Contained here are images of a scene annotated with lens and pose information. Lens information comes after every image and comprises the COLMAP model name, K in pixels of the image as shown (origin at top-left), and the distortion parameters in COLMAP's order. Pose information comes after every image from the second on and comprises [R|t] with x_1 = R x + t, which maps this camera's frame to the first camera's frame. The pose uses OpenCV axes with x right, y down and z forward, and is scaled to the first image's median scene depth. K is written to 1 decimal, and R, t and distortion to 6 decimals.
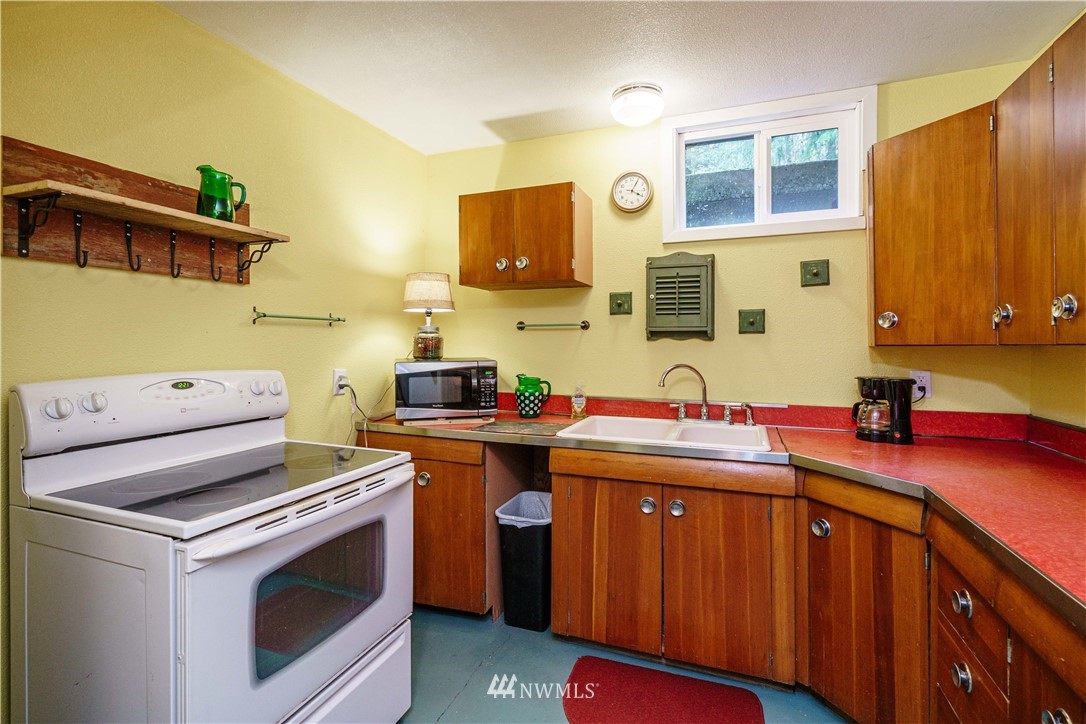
lens RADIAL K [[508.7, 0, 542.9], [0, 508.7, 337.2], [0, 0, 1]] dist [-0.000230, -0.000070]
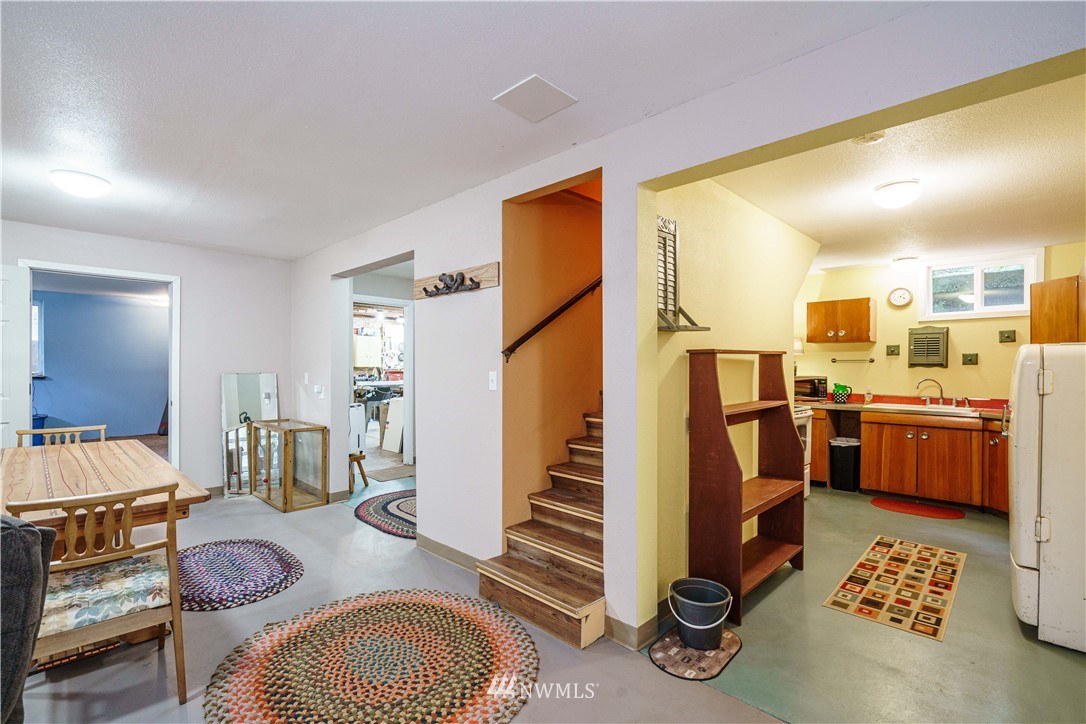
lens RADIAL K [[488.4, 0, 542.8], [0, 488.4, 370.3], [0, 0, 1]] dist [0.002149, 0.000378]
pose [[0.916747, 0.009614, -0.399353, -0.394291], [-0.004857, 0.999905, 0.012922, -0.003395], [0.399439, -0.009906, 0.916706, -1.538514]]
